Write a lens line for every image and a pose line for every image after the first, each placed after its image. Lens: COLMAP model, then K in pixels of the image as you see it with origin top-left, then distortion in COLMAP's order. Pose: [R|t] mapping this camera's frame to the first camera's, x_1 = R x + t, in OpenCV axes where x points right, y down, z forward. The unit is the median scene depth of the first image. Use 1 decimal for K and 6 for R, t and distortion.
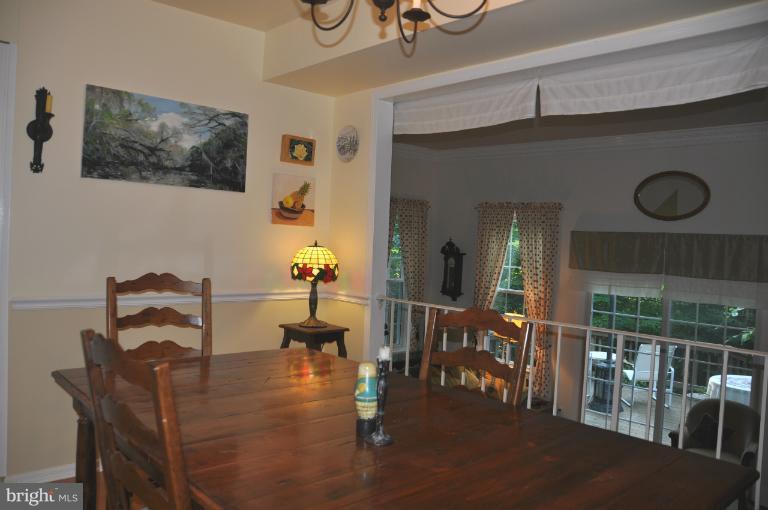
lens RADIAL K [[654.4, 0, 370.7], [0, 654.4, 254.6], [0, 0, 1]] dist [-0.006419, 0.004038]
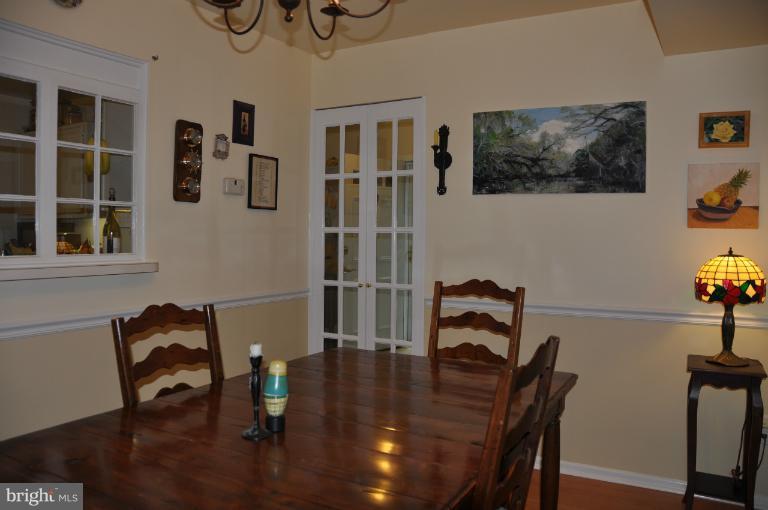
lens RADIAL K [[654.4, 0, 370.7], [0, 654.4, 254.6], [0, 0, 1]] dist [-0.006419, 0.004038]
pose [[0.350015, -0.006455, -0.936722, 0.513776], [-0.020594, 0.999682, -0.014584, 0.005892], [0.936518, 0.024396, 0.349771, 0.396493]]
